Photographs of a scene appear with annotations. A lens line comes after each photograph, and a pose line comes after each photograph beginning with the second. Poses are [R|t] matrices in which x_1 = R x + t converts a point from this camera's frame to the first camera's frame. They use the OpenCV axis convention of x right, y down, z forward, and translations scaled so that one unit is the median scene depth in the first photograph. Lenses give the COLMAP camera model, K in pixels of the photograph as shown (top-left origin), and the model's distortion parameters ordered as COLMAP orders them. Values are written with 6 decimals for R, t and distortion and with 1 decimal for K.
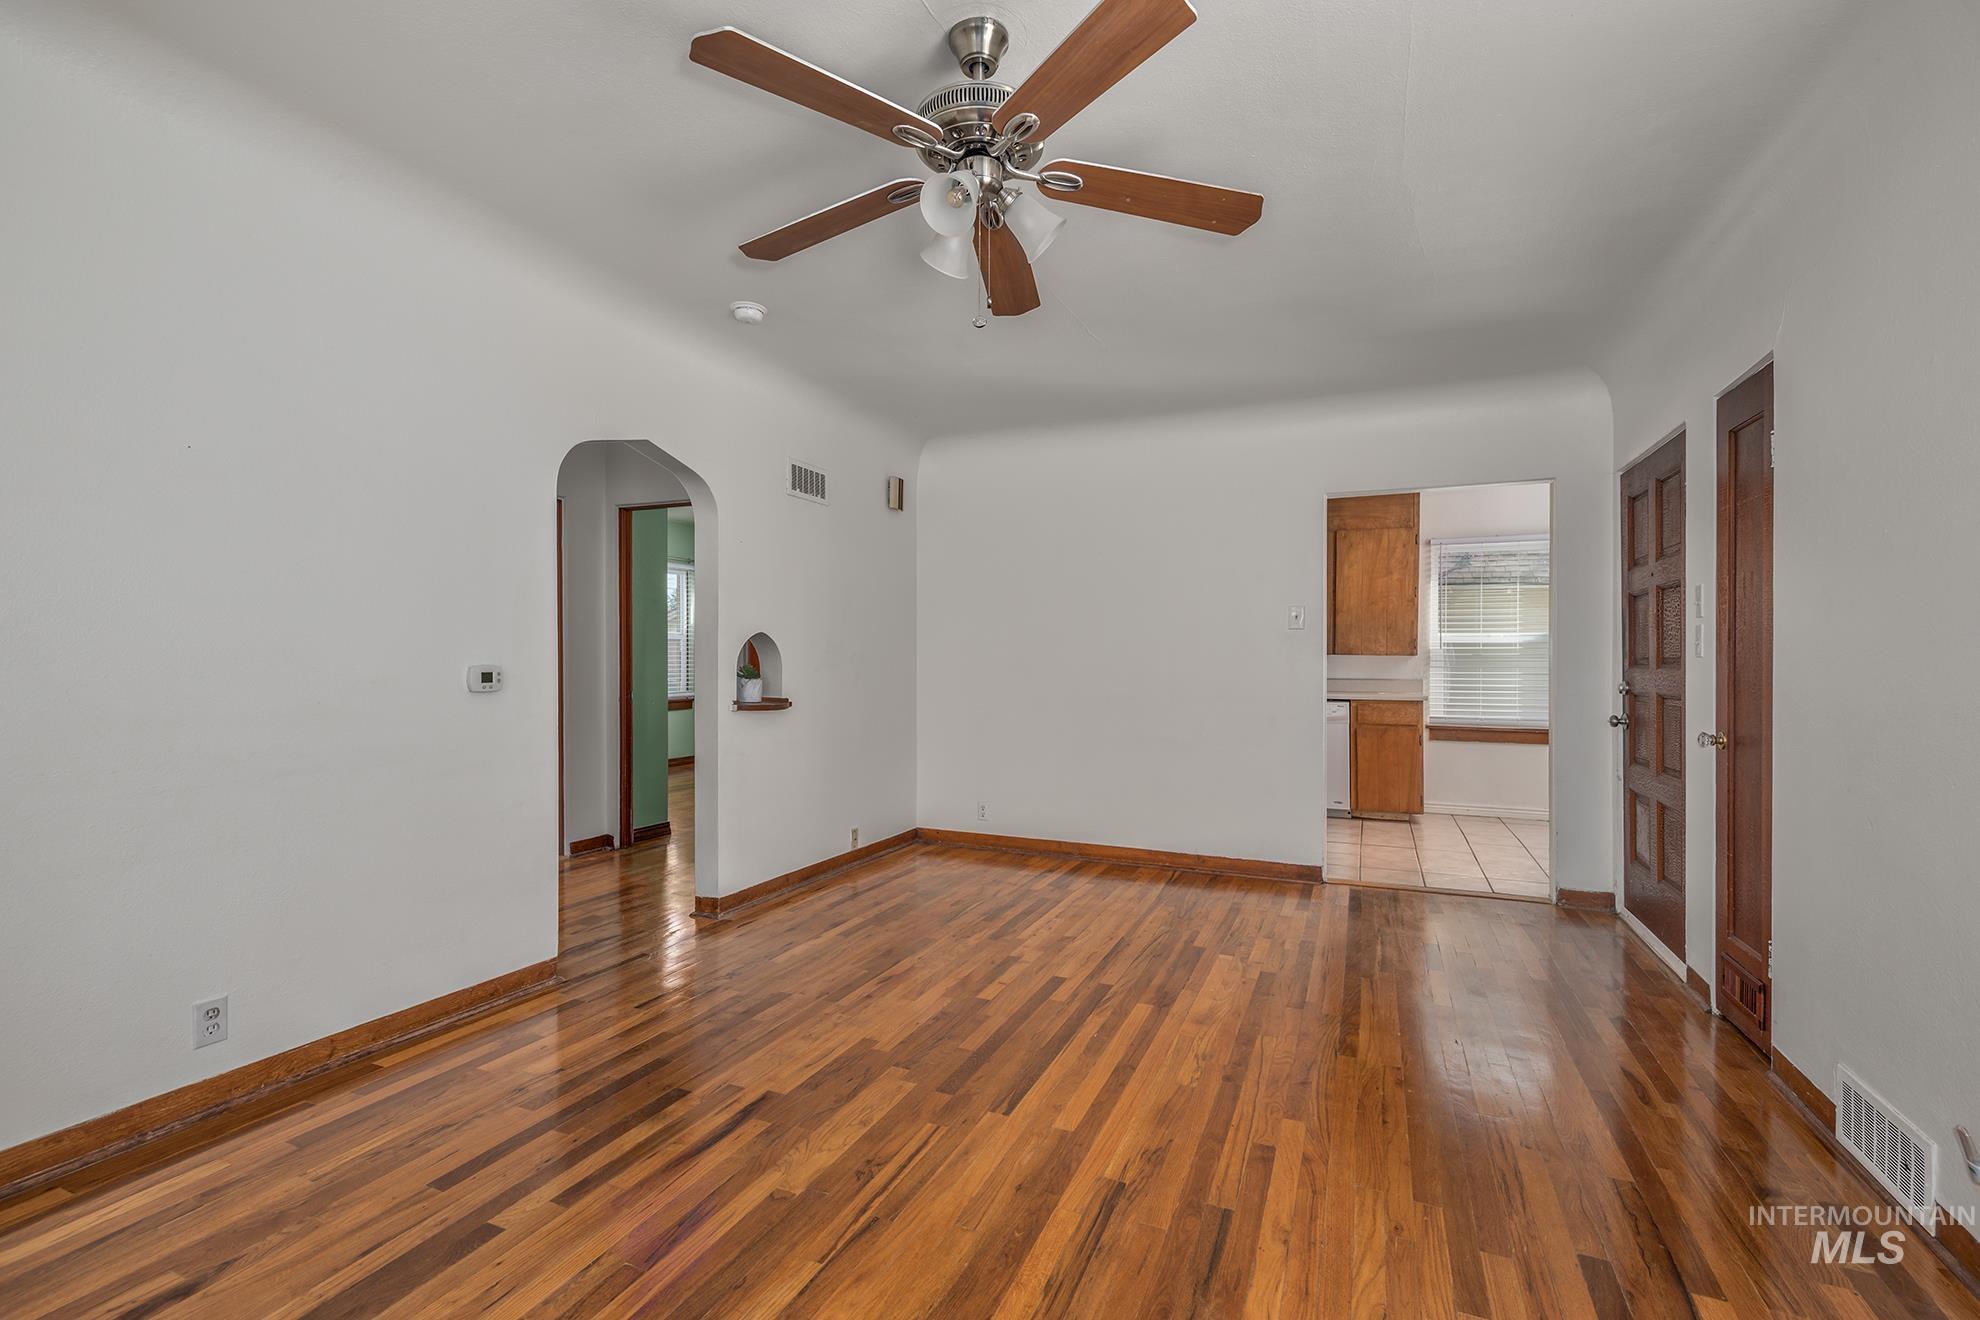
lens RADIAL K [[878.4, 0, 989.2], [0, 878.4, 657.3], [0, 0, 1]] dist [-0.000397, -0.000423]
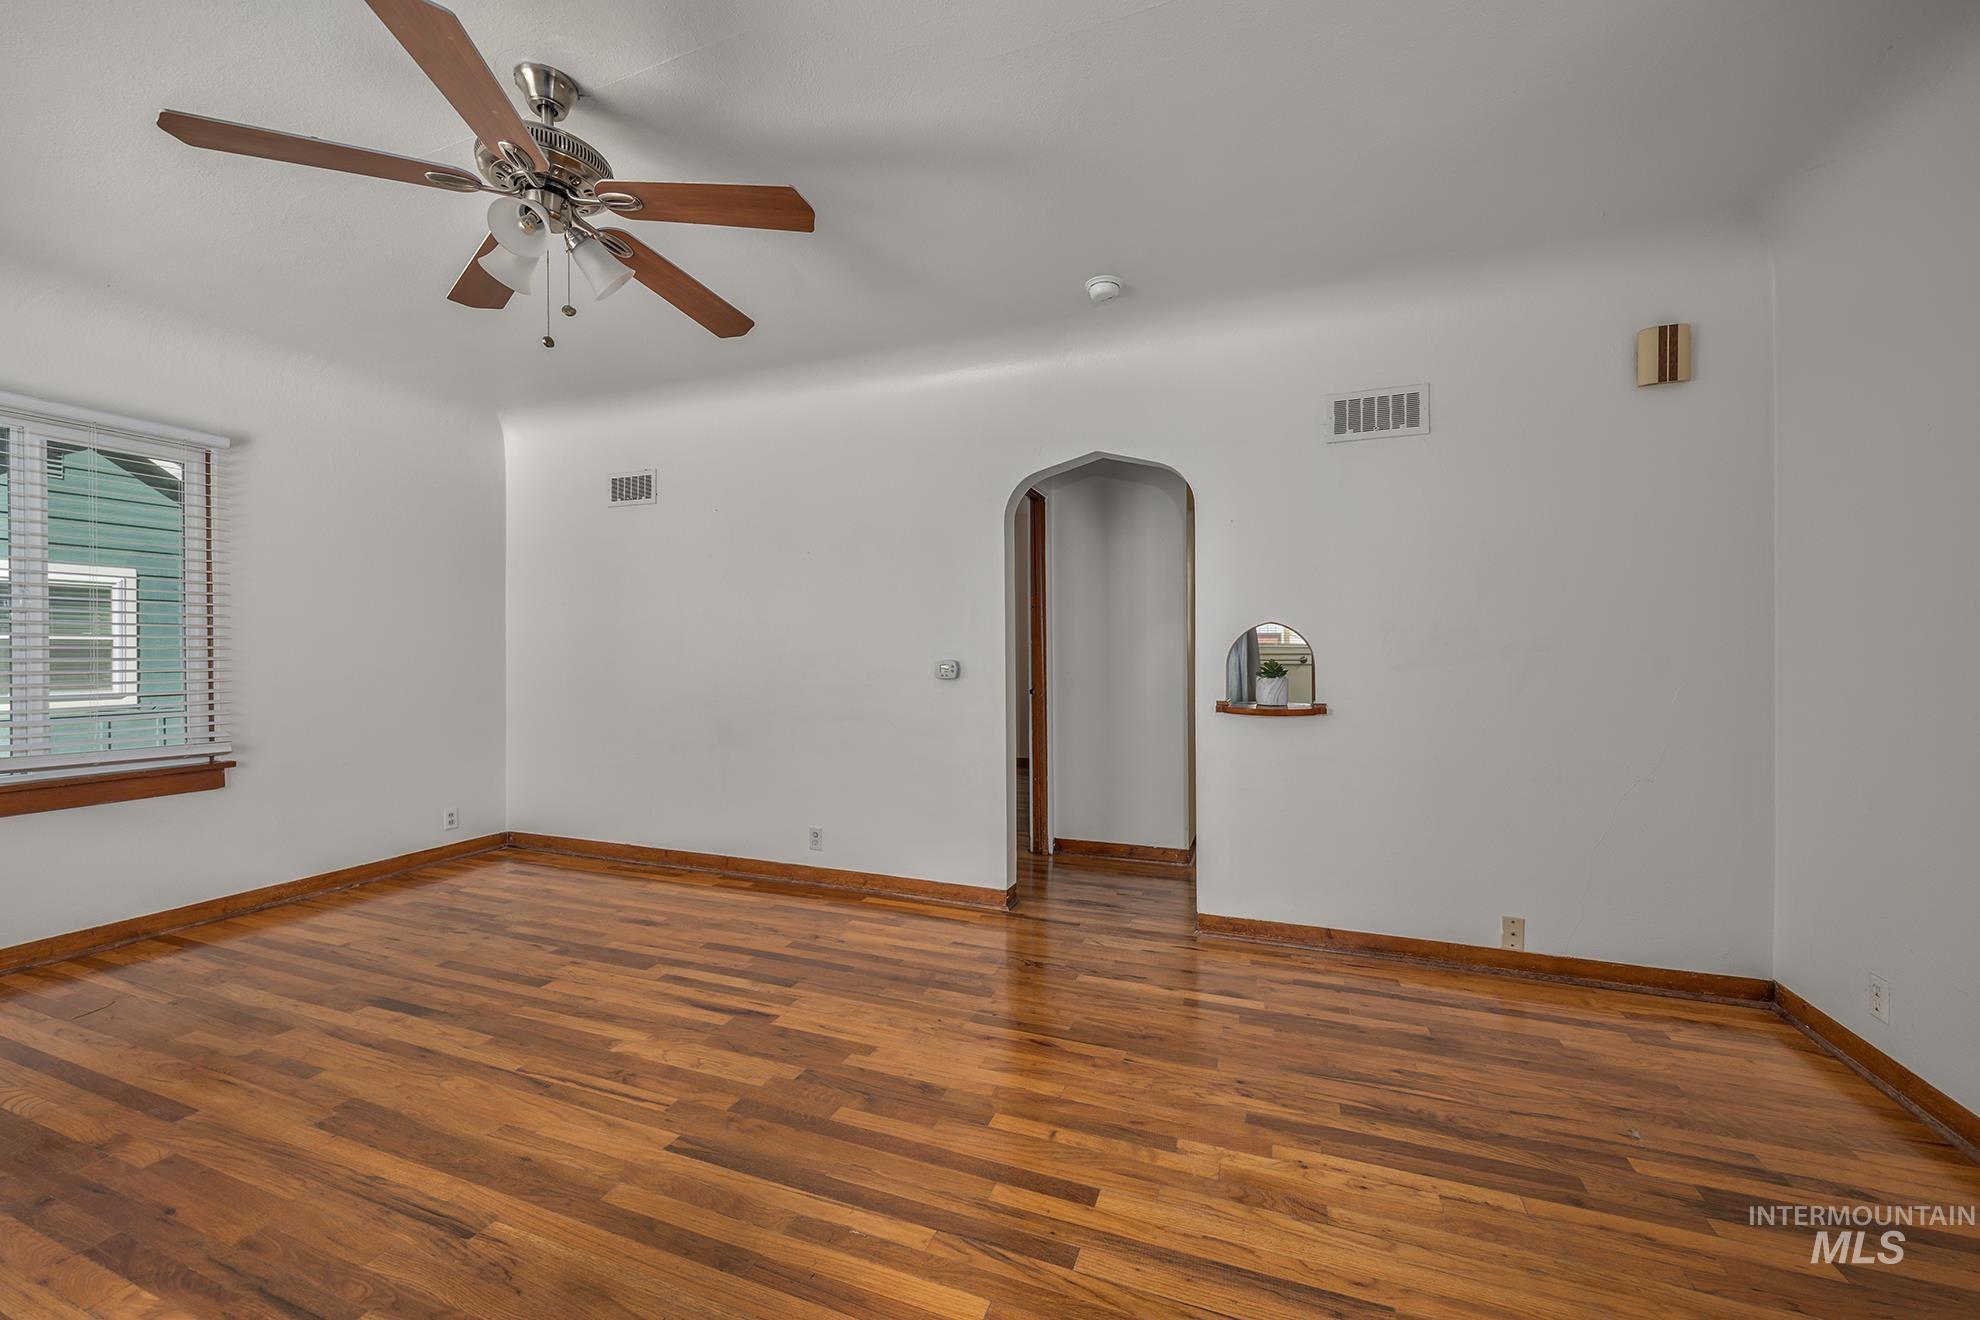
lens RADIAL K [[751.0, 0, 995.2], [0, 751.0, 660.5], [0, 0, 1]] dist [0.001583, -0.000329]
pose [[0.052305, 0.004833, -0.998619, 0.601687], [0.007786, 0.999956, 0.005247, 0.002911], [0.998601, -0.008050, 0.052266, 0.950122]]
